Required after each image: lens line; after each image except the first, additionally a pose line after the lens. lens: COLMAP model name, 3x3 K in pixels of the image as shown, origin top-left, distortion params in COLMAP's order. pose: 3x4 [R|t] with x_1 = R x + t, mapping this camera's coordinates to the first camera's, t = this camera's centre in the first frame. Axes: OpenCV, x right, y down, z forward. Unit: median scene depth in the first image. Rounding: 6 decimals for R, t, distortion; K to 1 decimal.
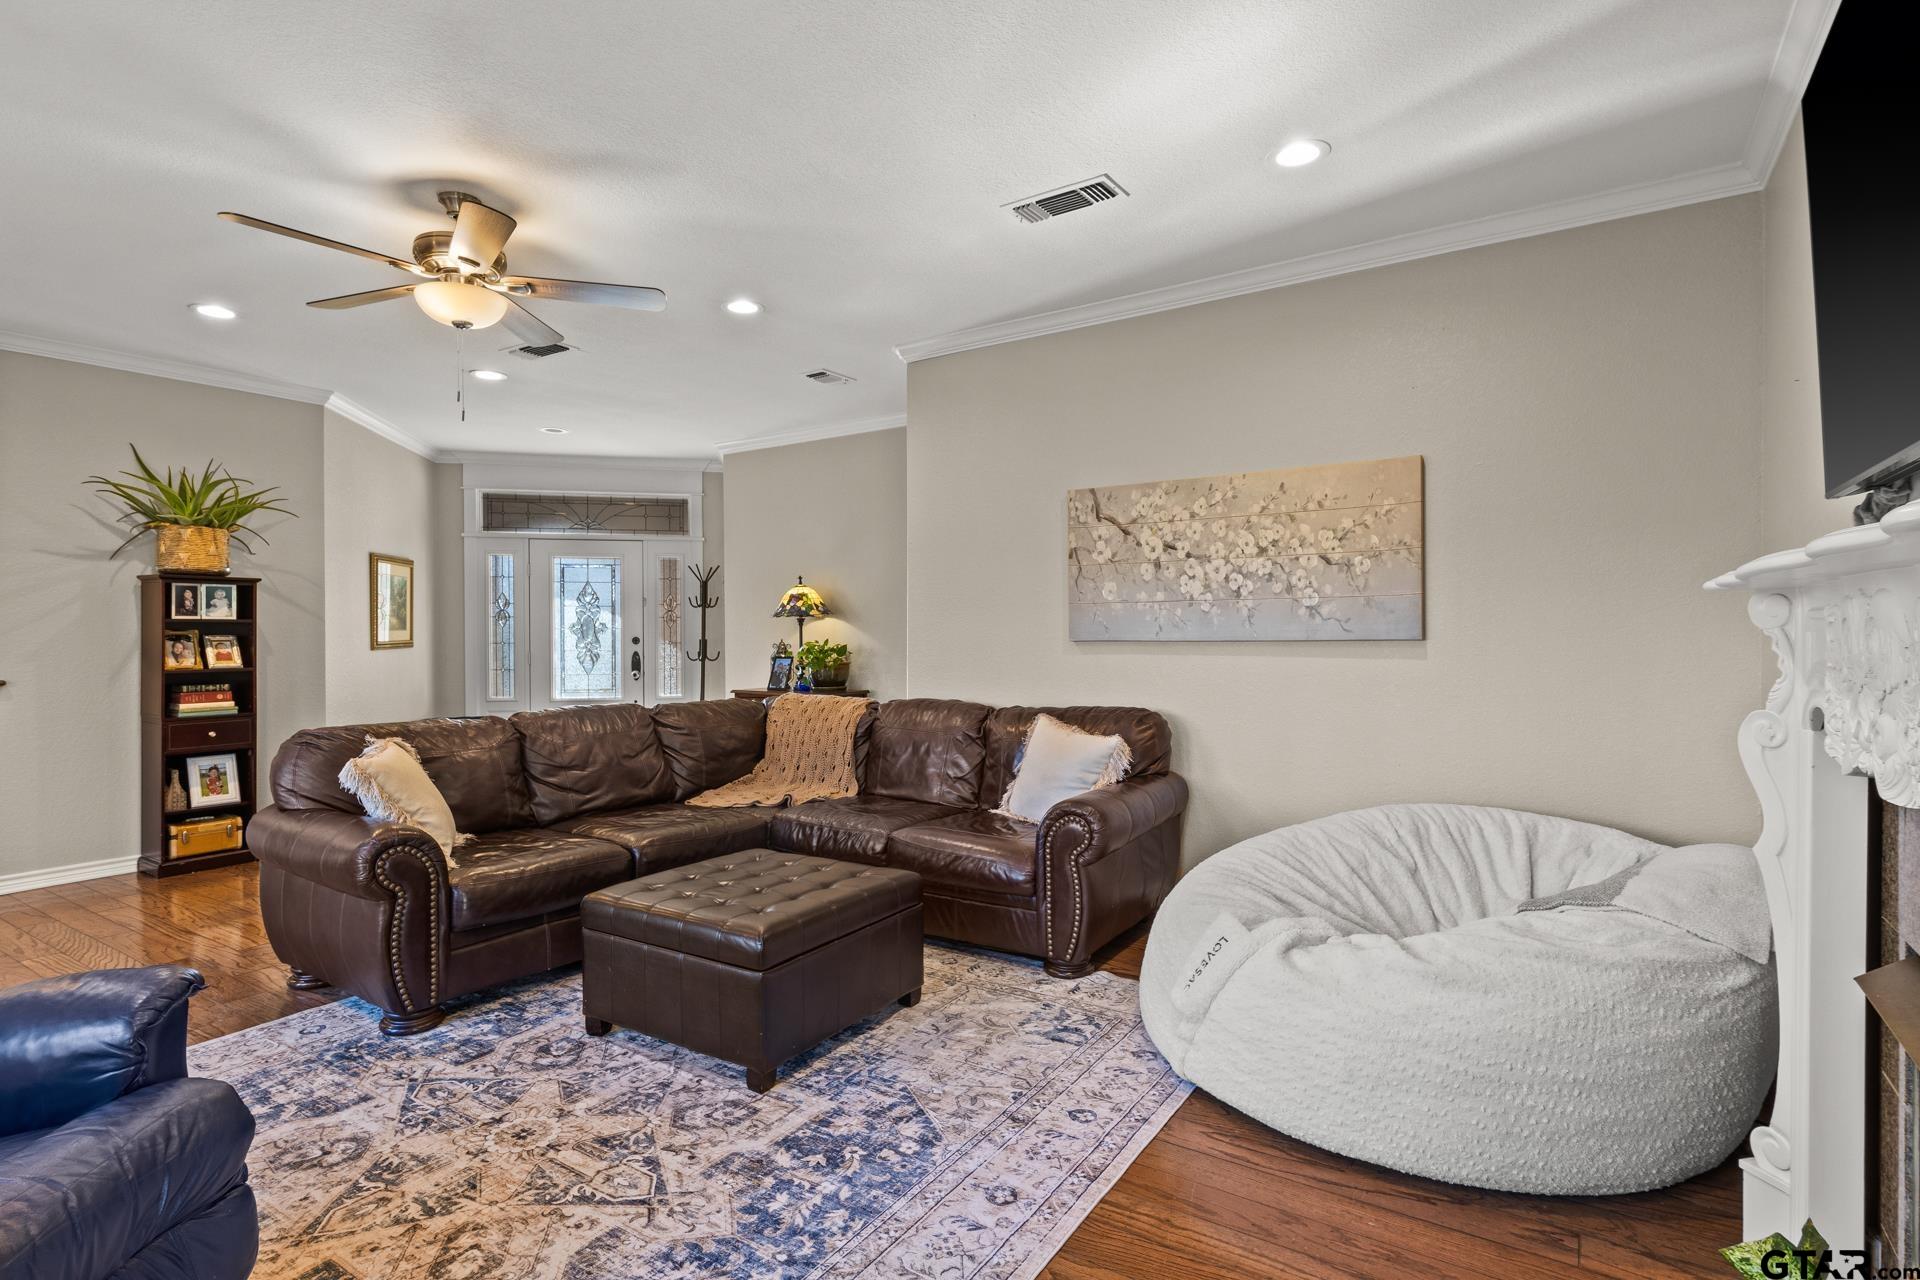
lens RADIAL K [[961.1, 0, 965.9], [0, 961.1, 632.5], [0, 0, 1]] dist [0.003270, 0.002474]
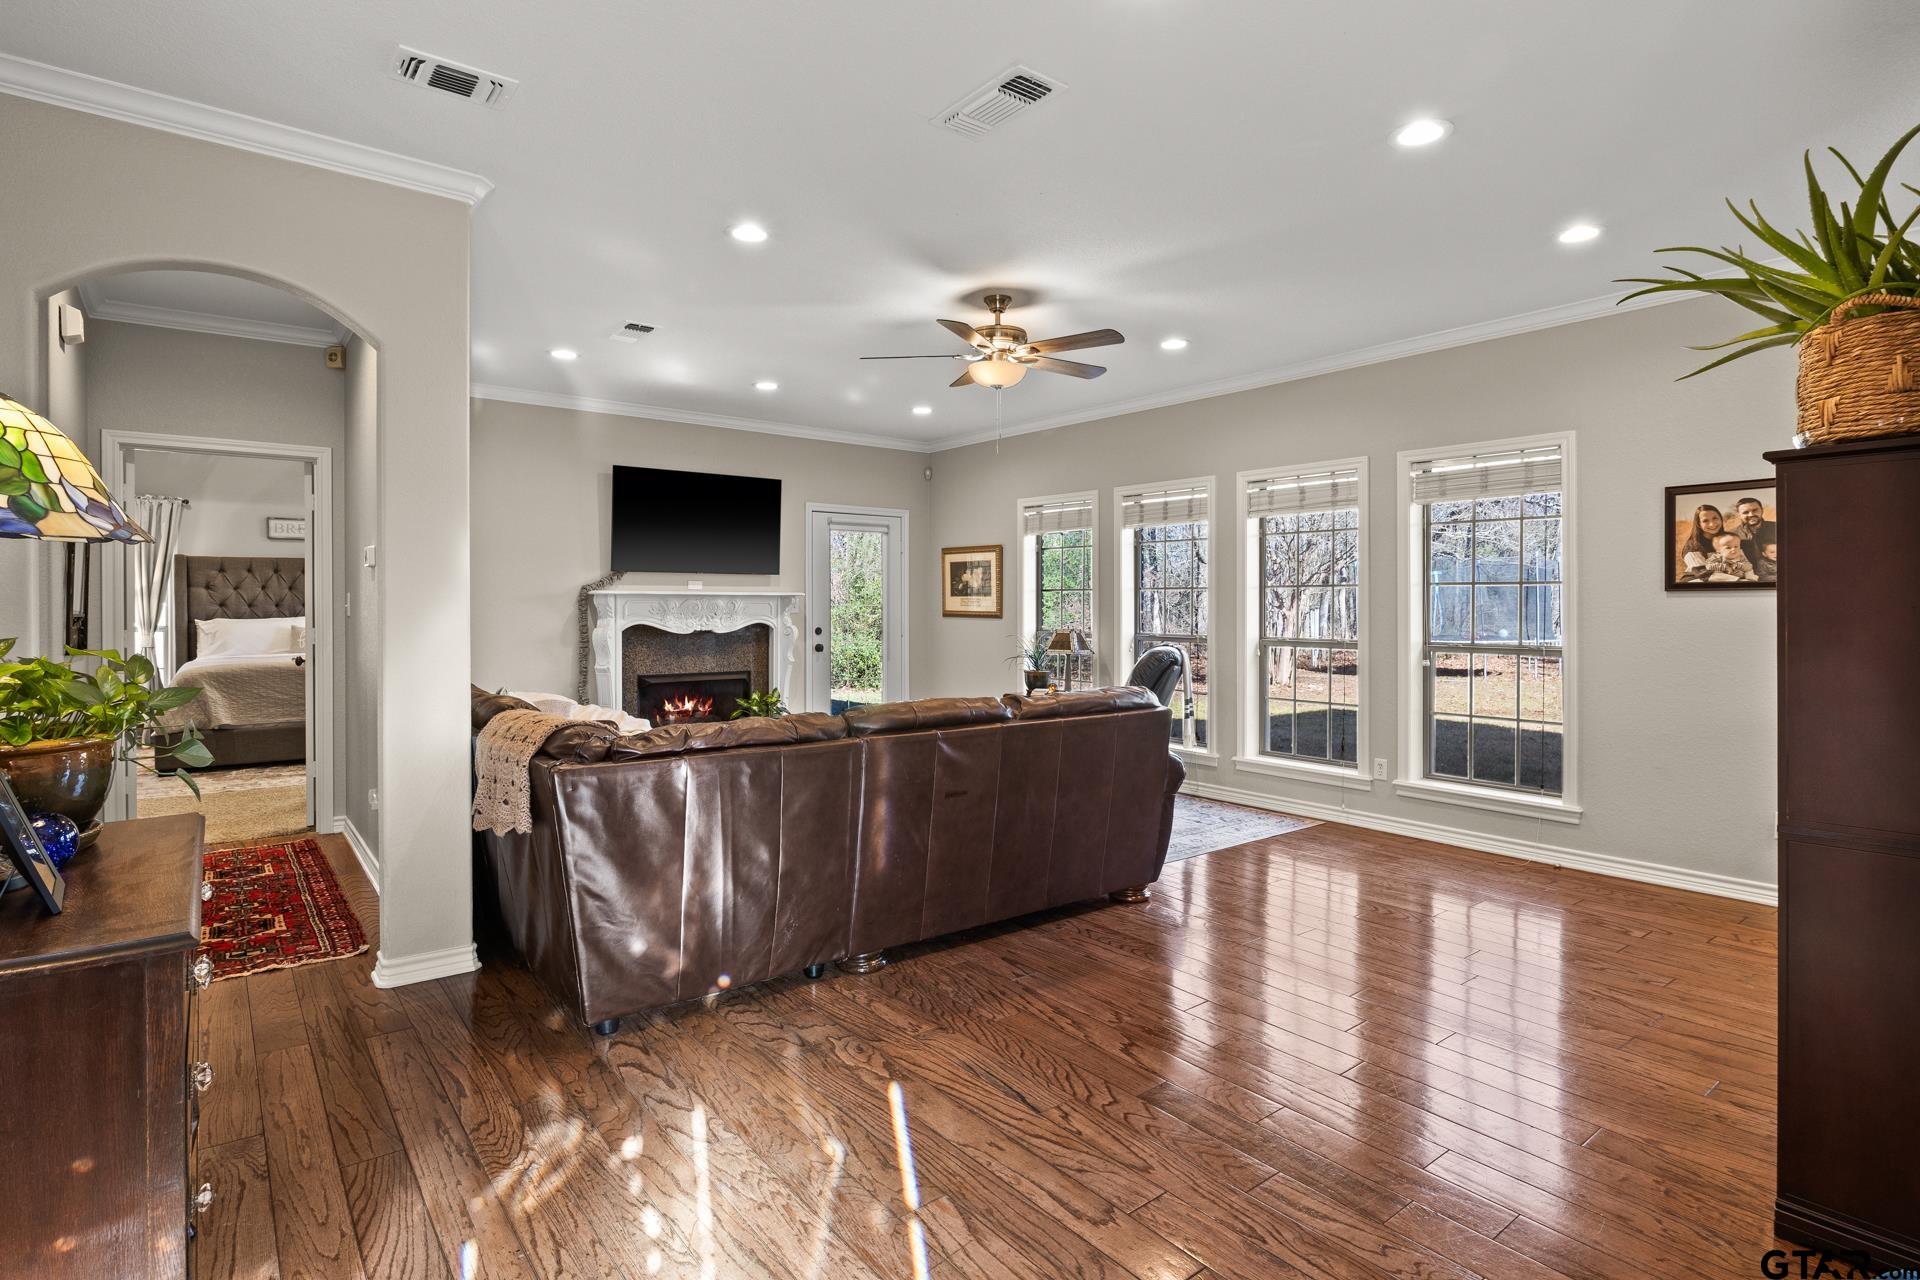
lens RADIAL K [[961.1, 0, 965.9], [0, 961.1, 632.5], [0, 0, 1]] dist [0.003270, 0.002474]
pose [[-0.950263, -0.006085, 0.311389, -0.751665], [0.004278, 0.999460, 0.032588, -0.006237], [-0.311419, 0.032299, -0.949724, 1.934900]]
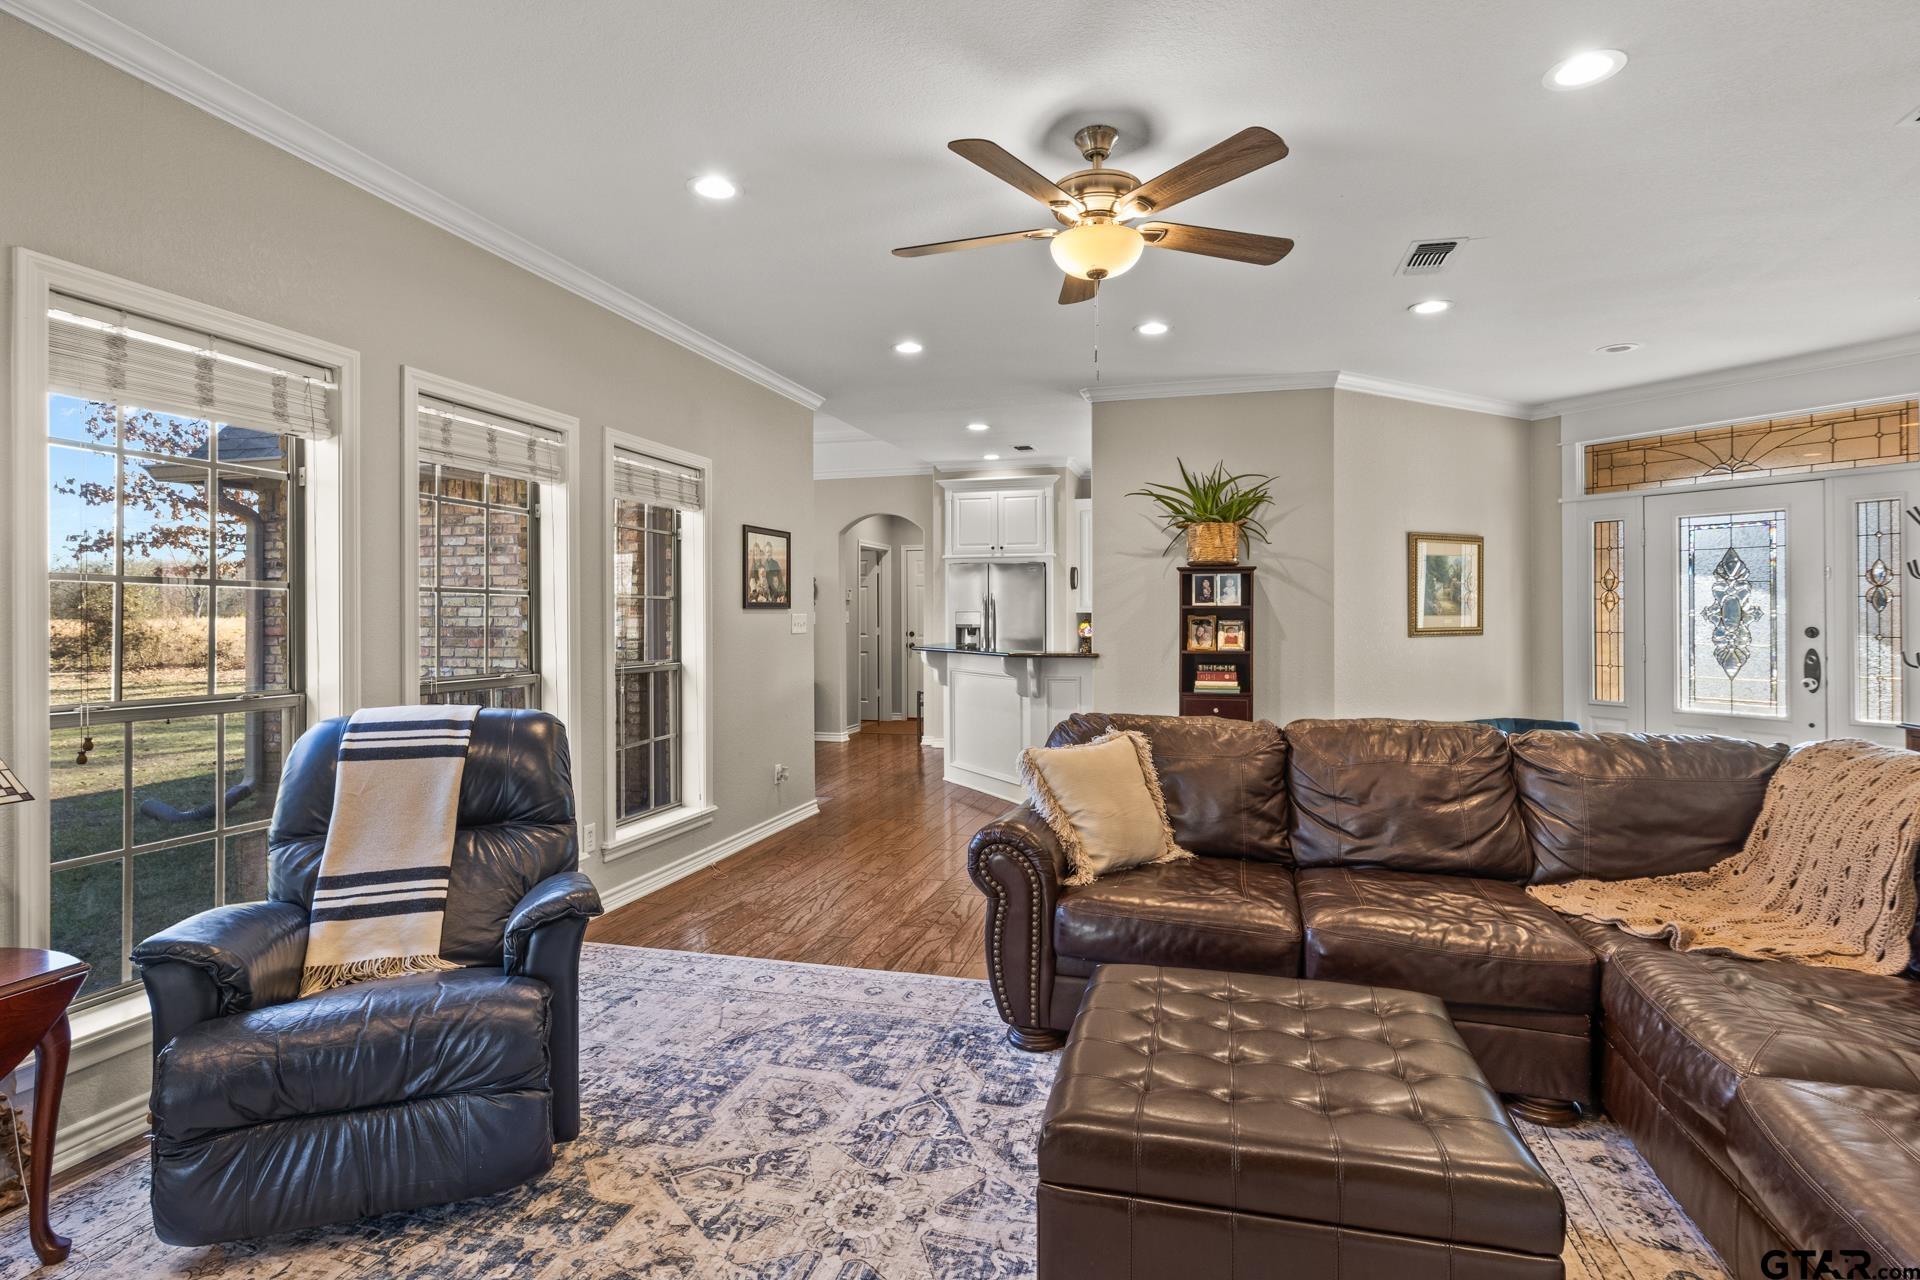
lens RADIAL K [[968.5, 0, 954.8], [0, 968.5, 608.9], [0, 0, 1]] dist [0.003878, 0.000438]
pose [[0.297999, -0.002917, -0.954562, 0.237804], [-0.003728, 0.999984, -0.004220, -0.005659], [0.954559, 0.004816, 0.297983, 0.502331]]
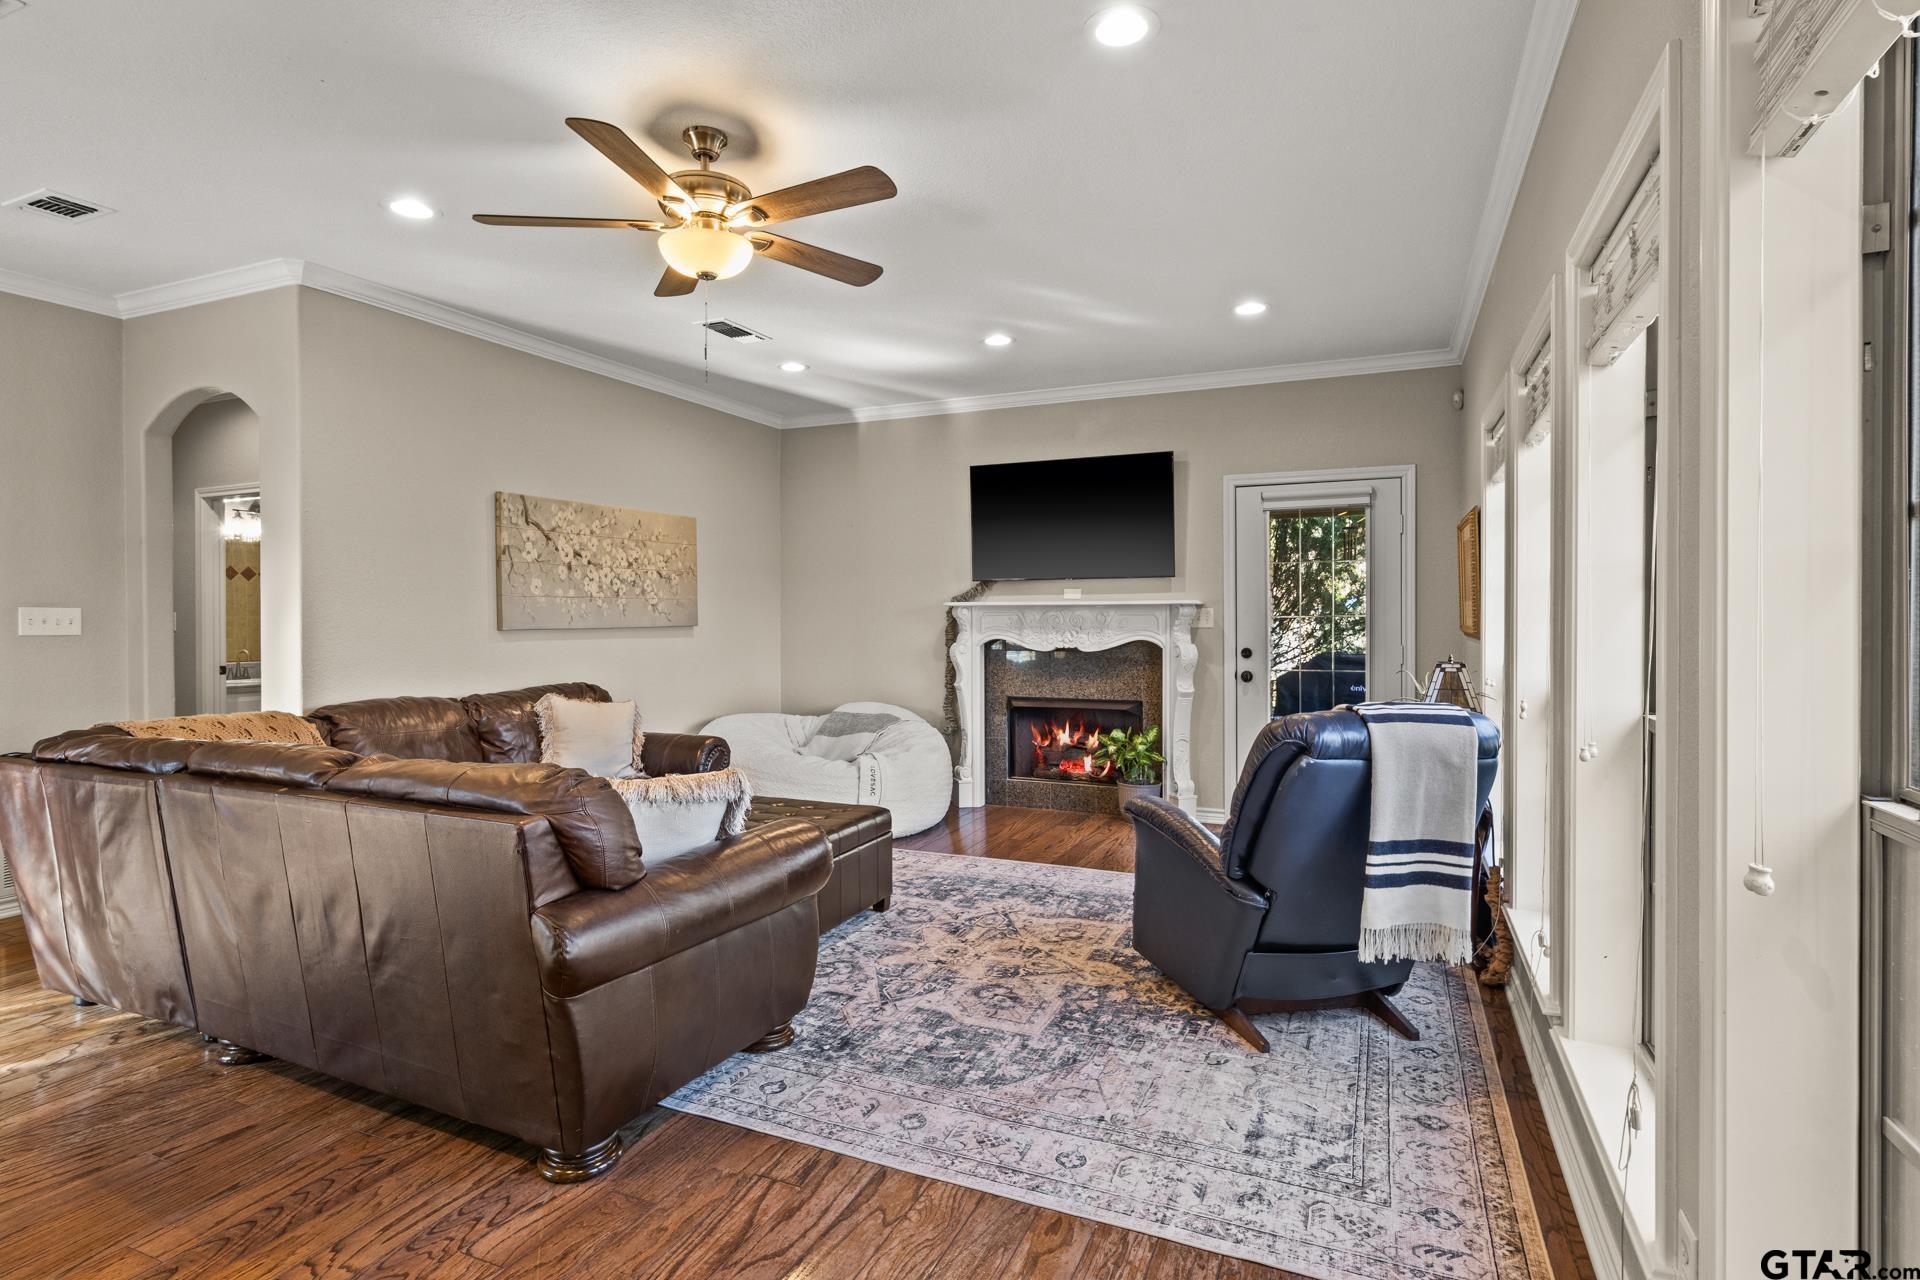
lens RADIAL K [[961.1, 0, 965.9], [0, 961.1, 632.5], [0, 0, 1]] dist [0.003270, 0.002474]
pose [[-0.169418, -0.008709, 0.985506, -1.187827], [0.009336, 0.999902, 0.010441, 0.005483], [-0.985500, 0.010970, -0.169320, 0.753735]]
